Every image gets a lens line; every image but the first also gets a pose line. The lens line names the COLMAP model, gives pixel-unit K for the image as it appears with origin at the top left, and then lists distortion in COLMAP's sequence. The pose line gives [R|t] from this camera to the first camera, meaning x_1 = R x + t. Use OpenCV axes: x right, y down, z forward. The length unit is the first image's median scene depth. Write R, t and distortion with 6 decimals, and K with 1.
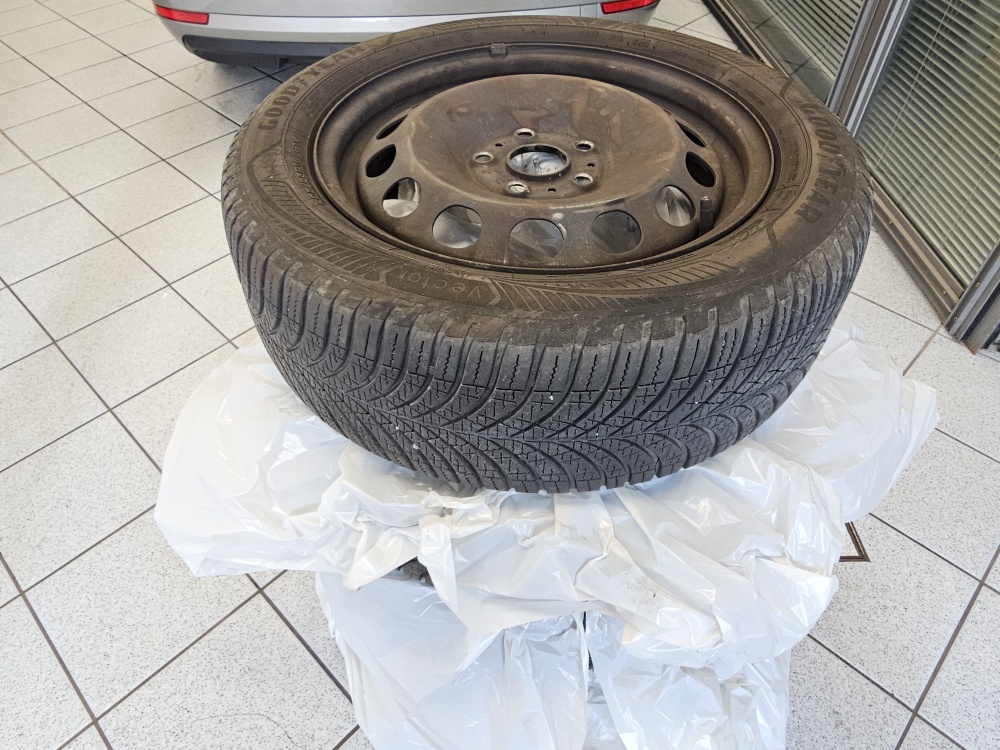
lens RADIAL K [[683.9, 0, 483.1], [0, 683.9, 363.1], [0, 0, 1]] dist [-0.000231, 0.000809]
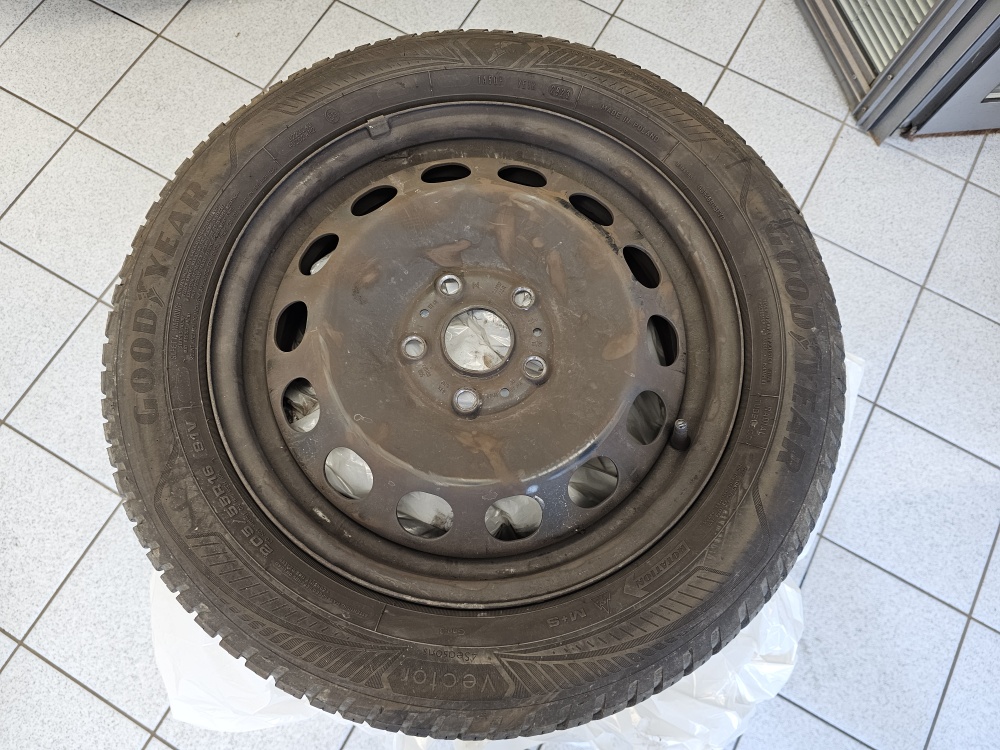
lens RADIAL K [[679.1, 0, 496.6], [0, 679.1, 373.1], [0, 0, 1]] dist [0.059261, -0.075034]
pose [[0.964752, -0.241446, 0.104673, 0.003773], [0.168080, 0.871402, 0.460876, -0.618311], [-0.202489, -0.427038, 0.881270, 0.213183]]
